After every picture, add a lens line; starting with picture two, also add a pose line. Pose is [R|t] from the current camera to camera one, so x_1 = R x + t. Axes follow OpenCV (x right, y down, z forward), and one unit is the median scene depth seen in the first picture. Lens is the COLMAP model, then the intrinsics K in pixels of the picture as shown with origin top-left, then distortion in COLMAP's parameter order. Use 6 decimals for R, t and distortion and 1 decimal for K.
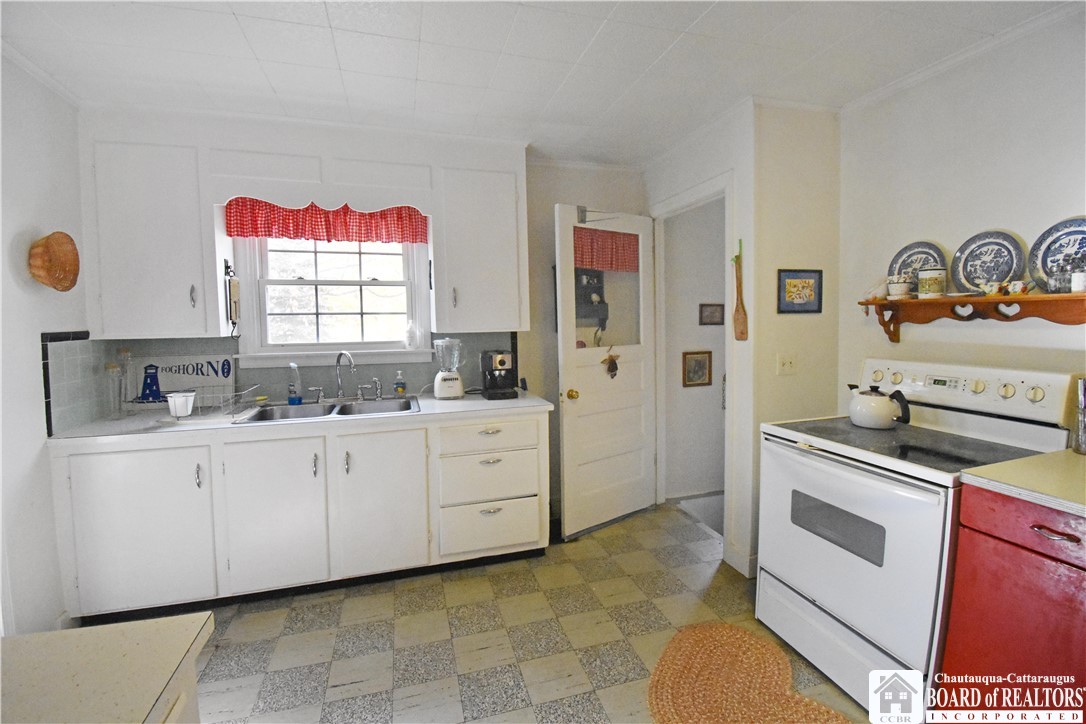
lens RADIAL K [[499.0, 0, 548.1], [0, 499.0, 343.8], [0, 0, 1]] dist [-0.000604, -0.000274]
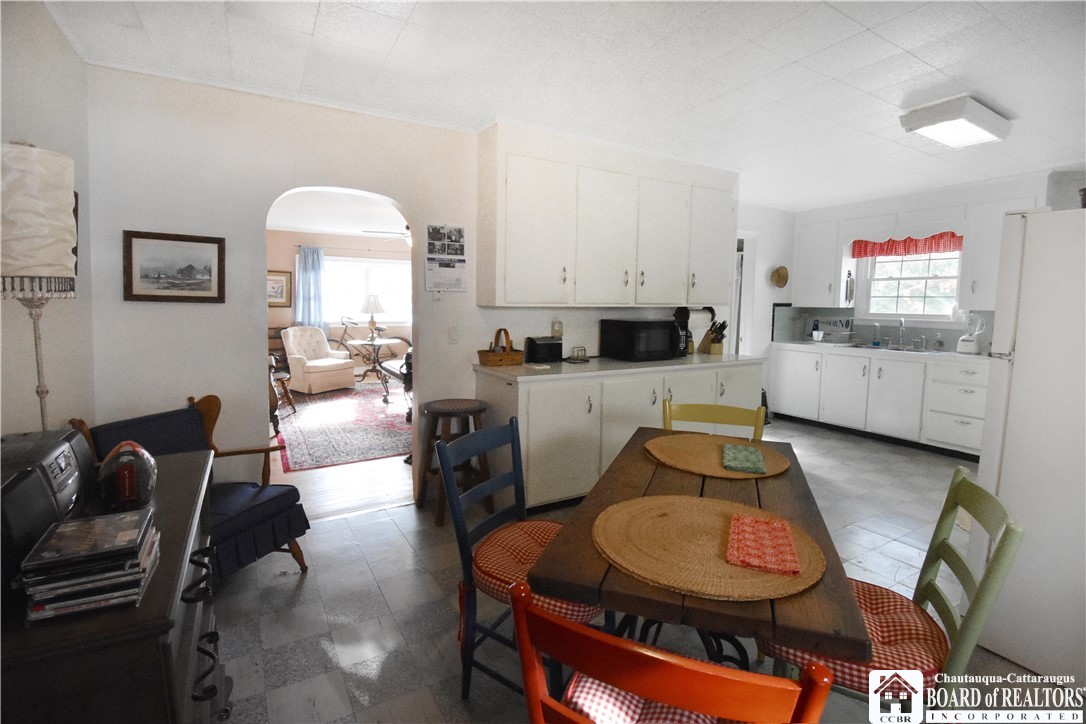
lens RADIAL K [[499.0, 0, 548.1], [0, 499.0, 343.8], [0, 0, 1]] dist [-0.000604, -0.000274]
pose [[0.223988, 0.099685, -0.969480, 1.046301], [-0.061242, 0.994229, 0.088080, 0.025638], [0.972666, 0.039644, 0.228800, -0.630932]]
